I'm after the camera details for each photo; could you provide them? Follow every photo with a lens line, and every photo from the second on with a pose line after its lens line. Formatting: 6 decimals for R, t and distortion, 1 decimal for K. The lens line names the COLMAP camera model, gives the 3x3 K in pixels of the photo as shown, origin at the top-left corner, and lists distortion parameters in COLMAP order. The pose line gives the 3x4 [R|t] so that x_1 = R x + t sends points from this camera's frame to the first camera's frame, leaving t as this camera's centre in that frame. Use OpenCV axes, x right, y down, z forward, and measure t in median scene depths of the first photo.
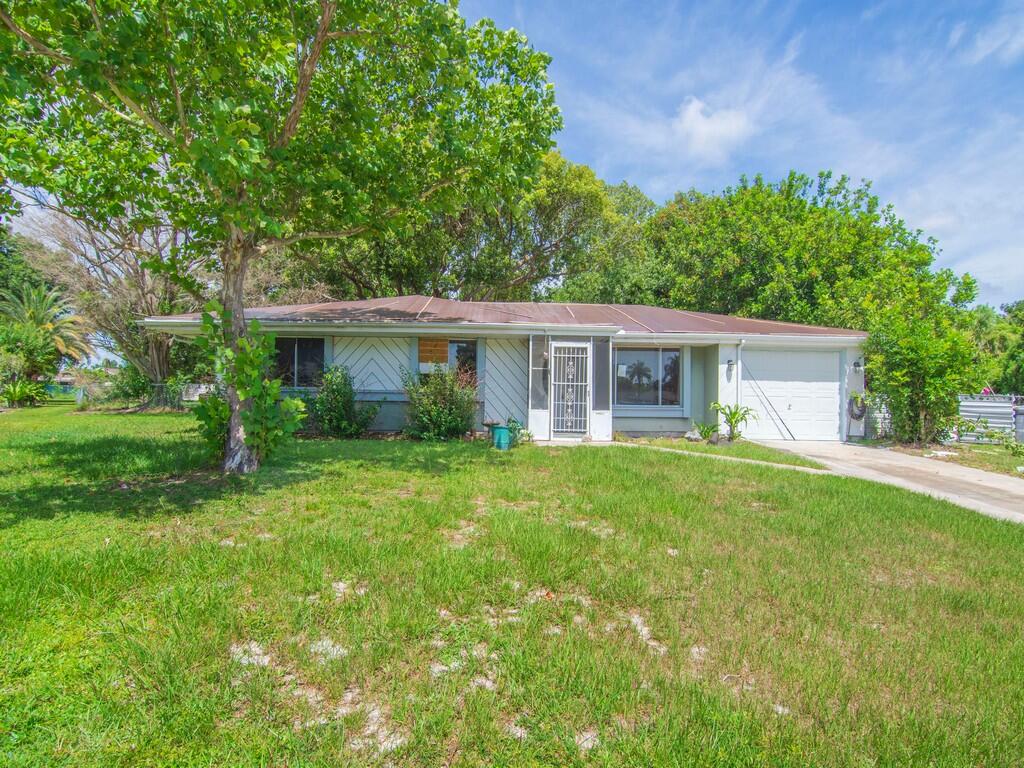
lens RADIAL K [[477.9, 0, 511.1], [0, 477.9, 387.4], [0, 0, 1]] dist [-0.008786, -0.006390]
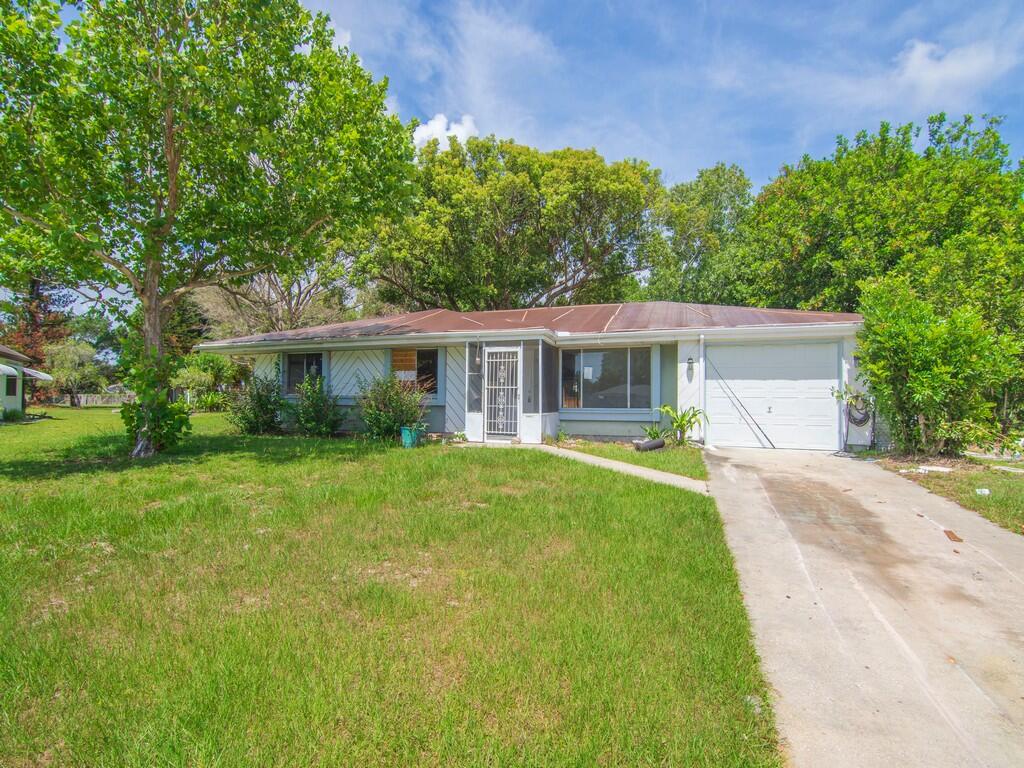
lens RADIAL K [[477.9, 0, 507.3], [0, 477.9, 384.7], [0, 0, 1]] dist [-0.008786, -0.006390]
pose [[0.940621, -0.020204, -0.338858, 0.475638], [0.014723, 0.999716, -0.018738, 0.005642], [0.339140, 0.012636, 0.940651, 0.036866]]
